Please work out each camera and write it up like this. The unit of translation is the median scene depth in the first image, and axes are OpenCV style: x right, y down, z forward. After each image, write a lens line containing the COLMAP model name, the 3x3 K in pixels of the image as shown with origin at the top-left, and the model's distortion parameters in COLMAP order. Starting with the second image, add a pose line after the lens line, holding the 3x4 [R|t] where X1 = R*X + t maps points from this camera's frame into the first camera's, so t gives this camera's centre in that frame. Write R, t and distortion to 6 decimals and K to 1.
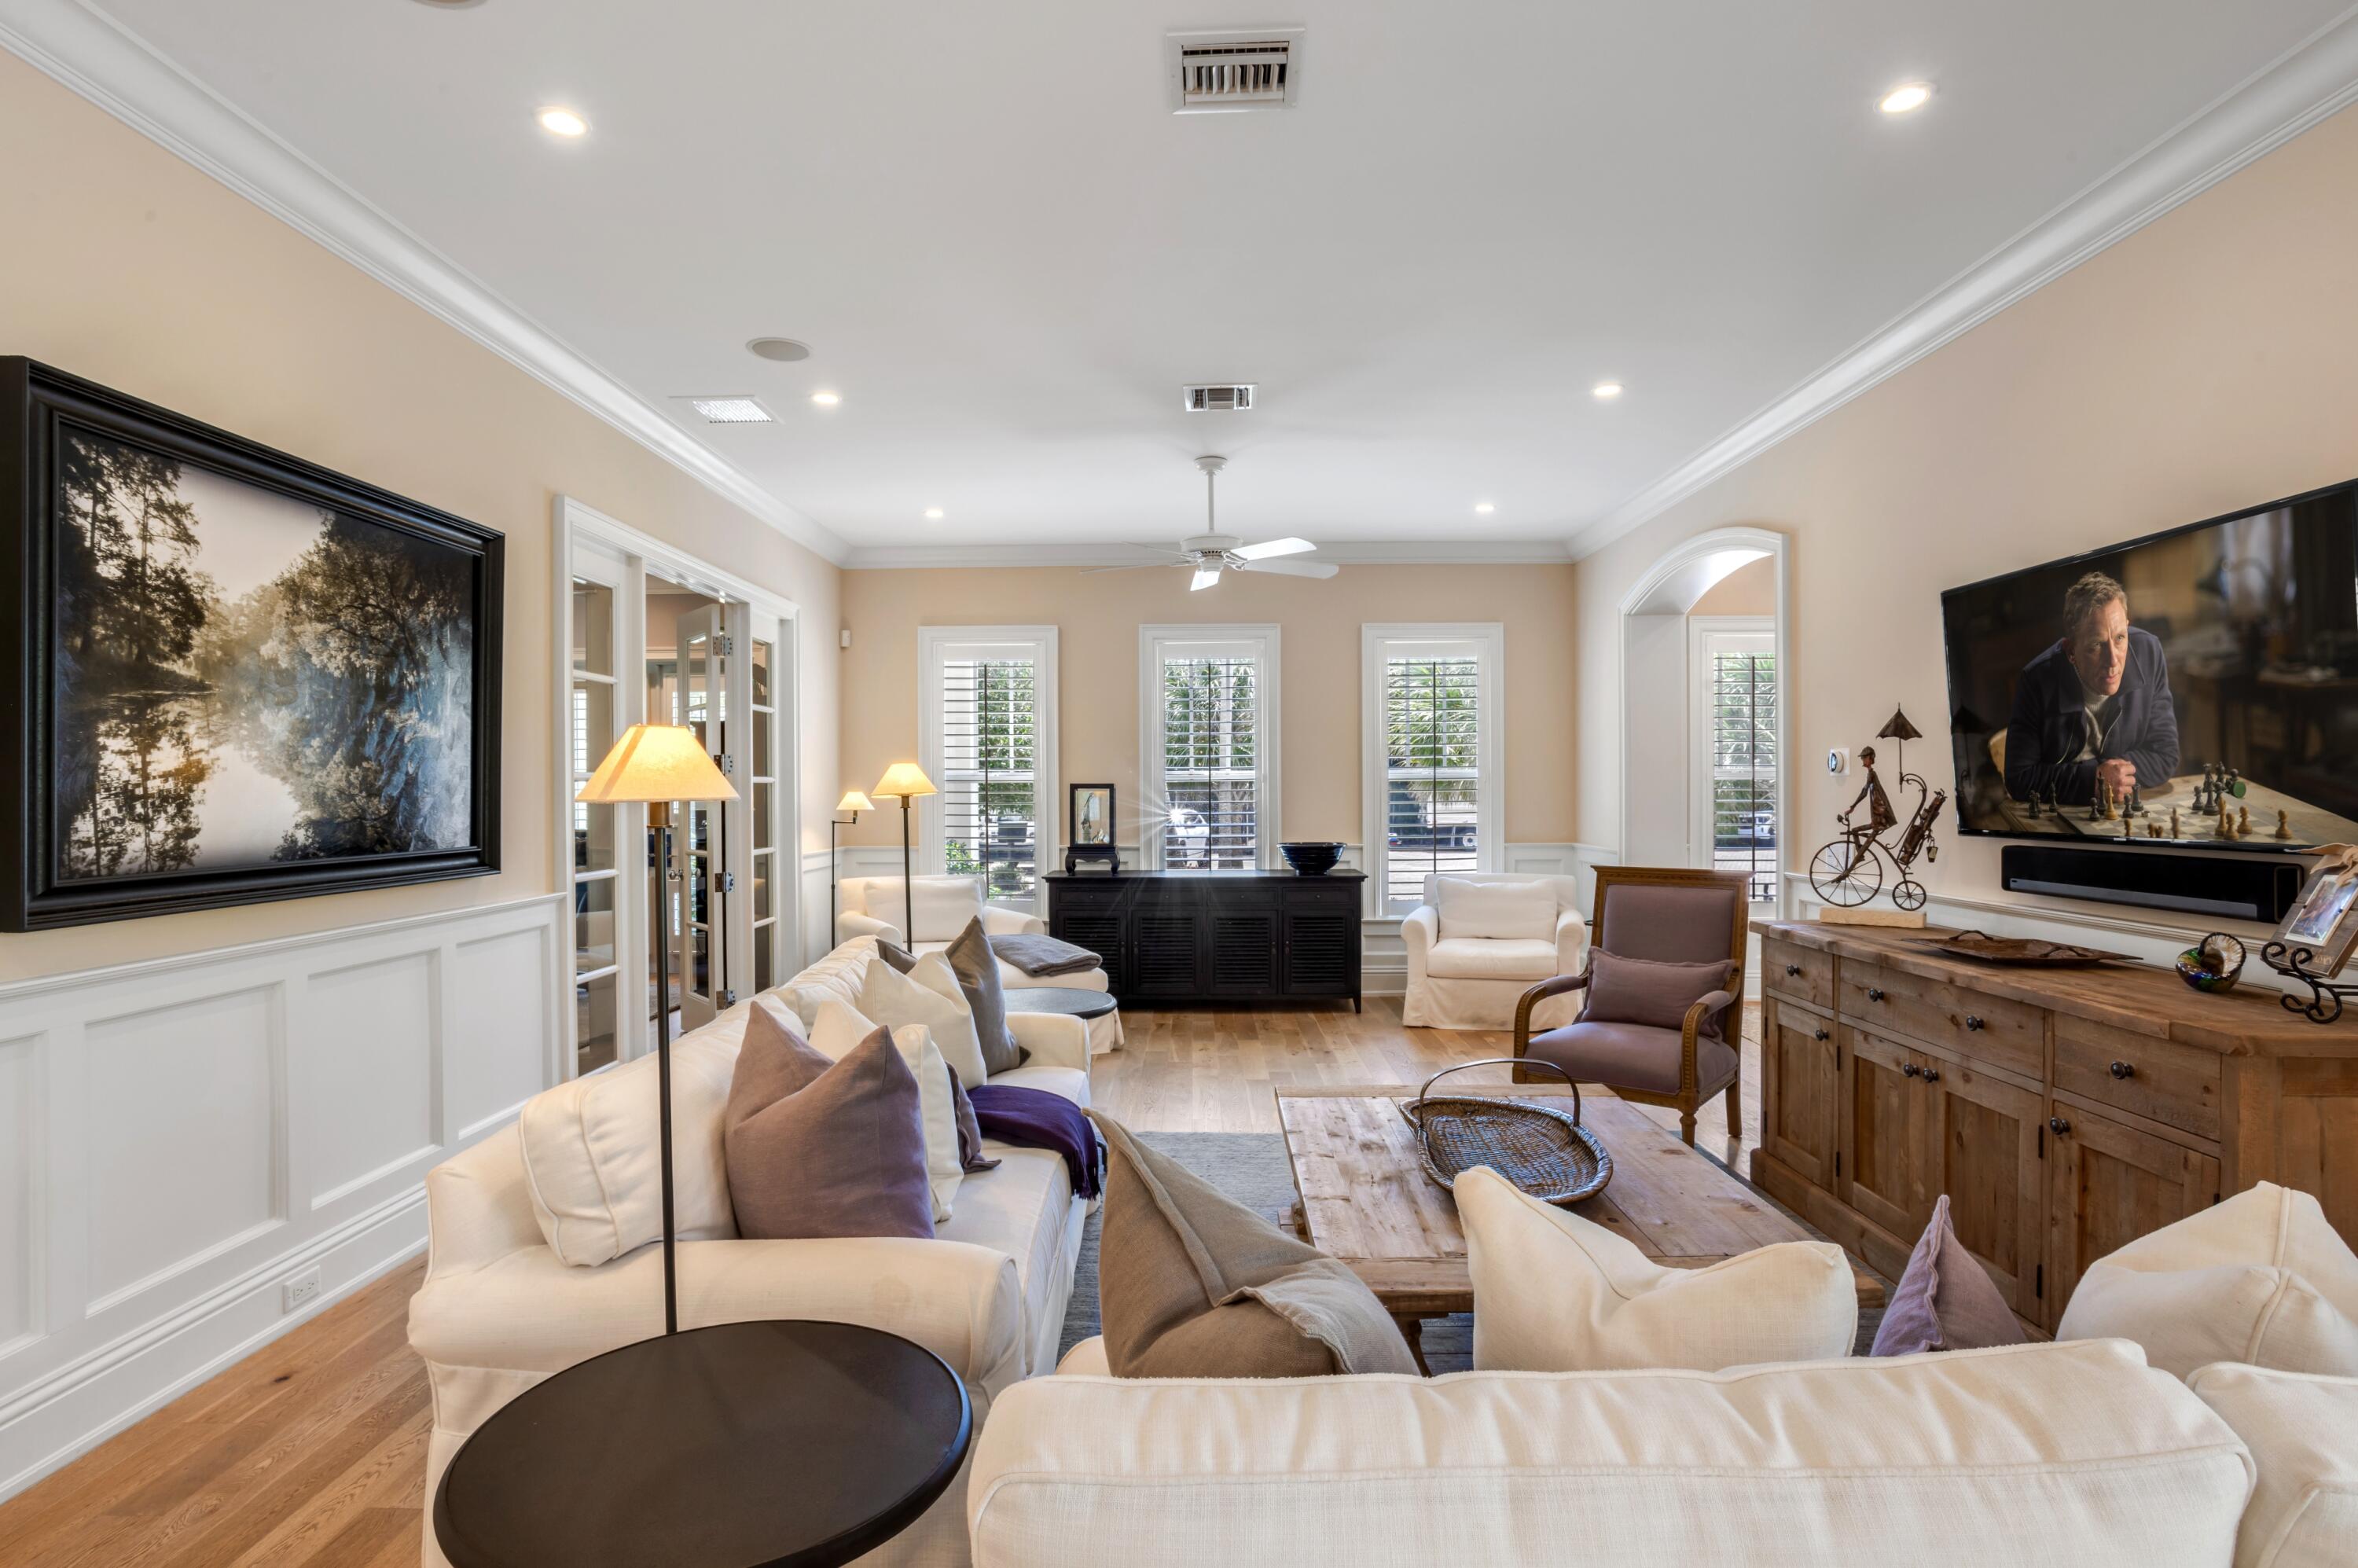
lens RADIAL K [[1193.9, 0, 1164.6], [0, 1193.9, 783.9], [0, 0, 1]] dist [-0.049945, 0.027944]
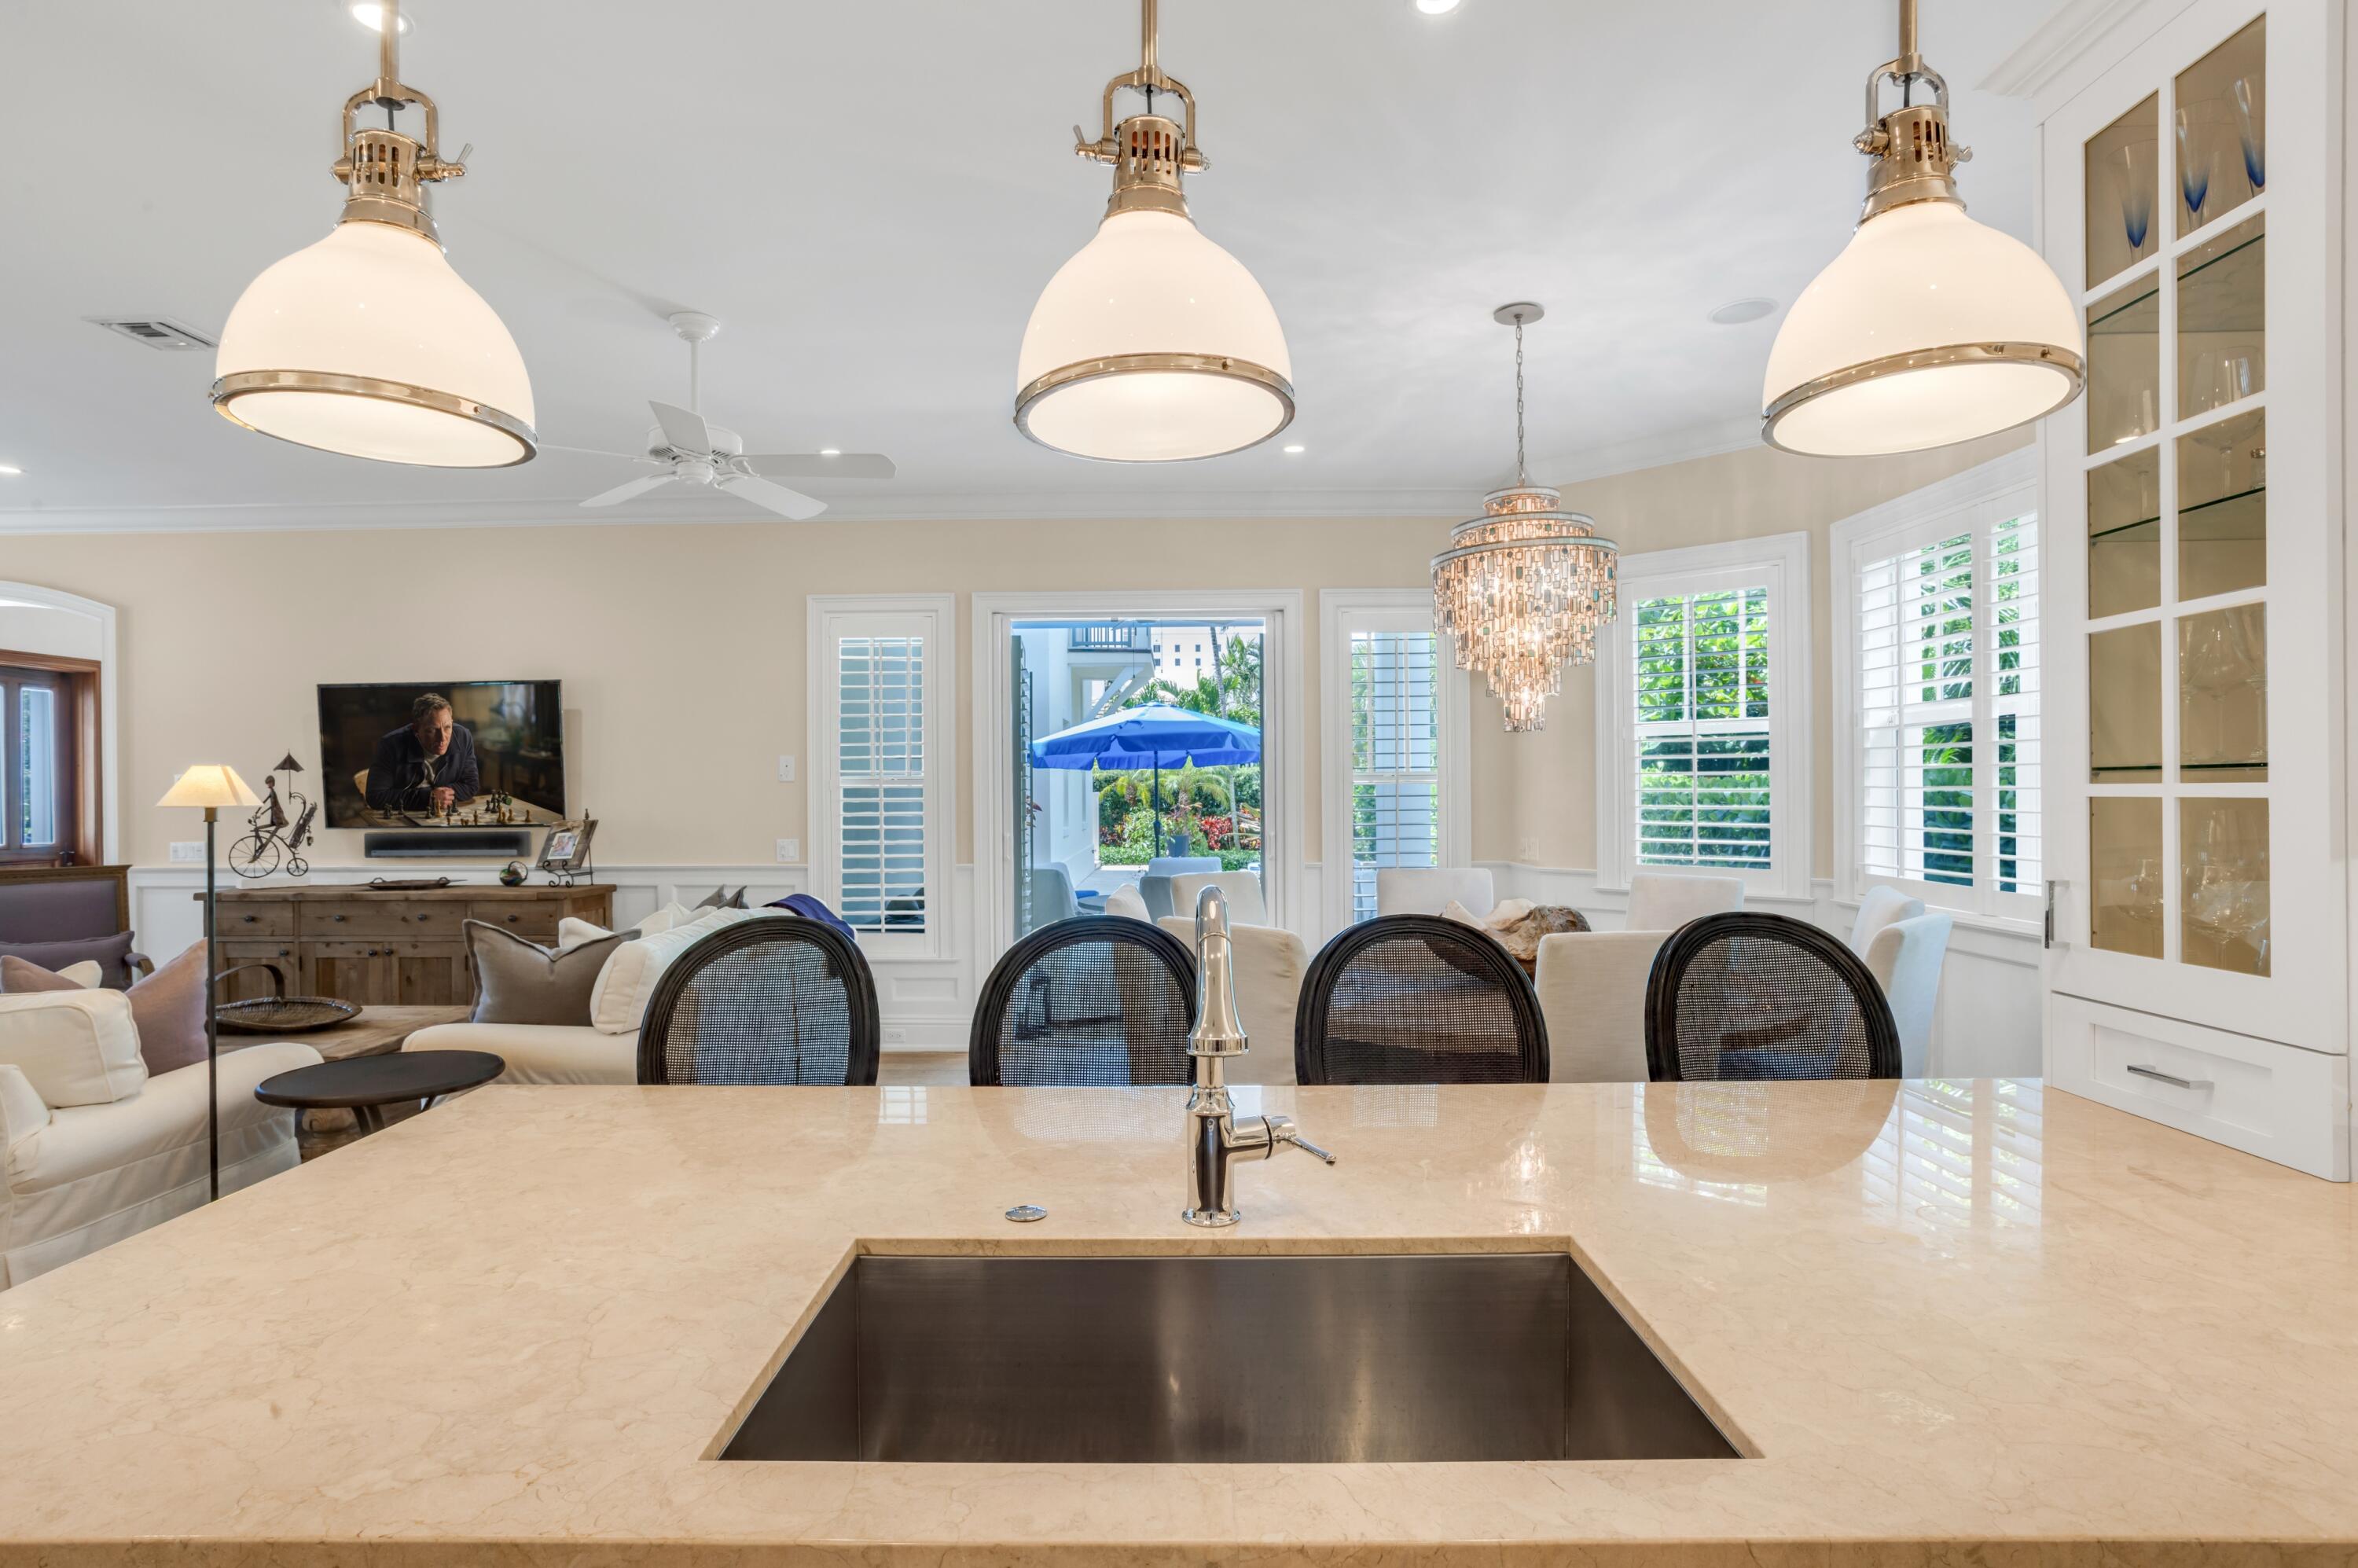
lens RADIAL K [[1193.9, 0, 1155.6], [0, 1193.9, 808.0], [0, 0, 1]] dist [-0.049945, 0.027944]
pose [[-0.004595, -0.007054, 0.999965, -1.297970], [0.002616, 0.999972, 0.007066, 0.004839], [-0.999986, 0.002648, -0.004577, -0.245524]]
